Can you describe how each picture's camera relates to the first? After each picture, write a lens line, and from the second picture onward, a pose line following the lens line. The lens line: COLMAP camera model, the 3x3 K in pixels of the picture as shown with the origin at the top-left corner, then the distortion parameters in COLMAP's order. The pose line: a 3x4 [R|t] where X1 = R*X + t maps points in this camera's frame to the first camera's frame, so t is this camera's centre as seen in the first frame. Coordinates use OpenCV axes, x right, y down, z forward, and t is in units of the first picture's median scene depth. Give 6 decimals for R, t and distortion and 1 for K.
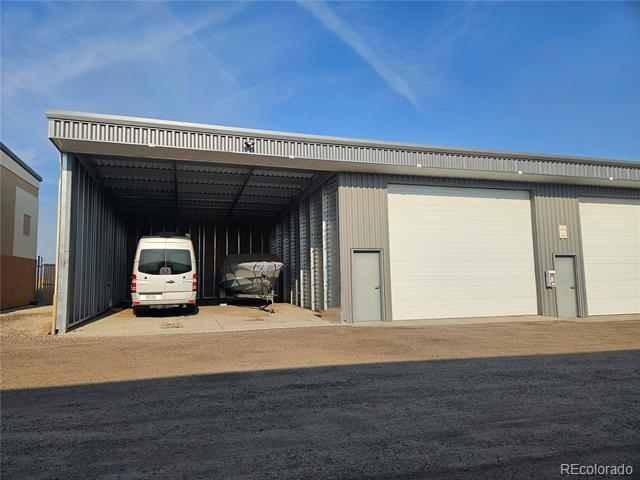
lens RADIAL K [[429.2, 0, 318.8], [0, 429.2, 238.5], [0, 0, 1]] dist [0.059039, -0.007561]
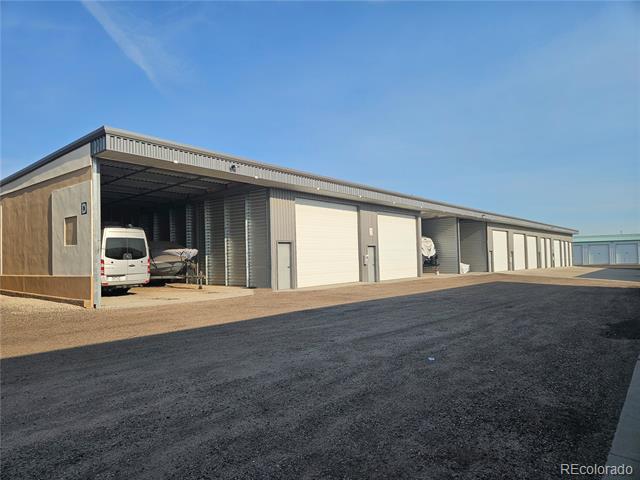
lens RADIAL K [[429.2, 0, 321.4], [0, 429.2, 241.2], [0, 0, 1]] dist [0.059039, -0.007561]
pose [[0.817343, 0.016066, 0.575928, -0.592861], [-0.040940, 0.998704, 0.030241, -0.023230], [-0.574696, -0.048296, 0.816941, -0.262569]]
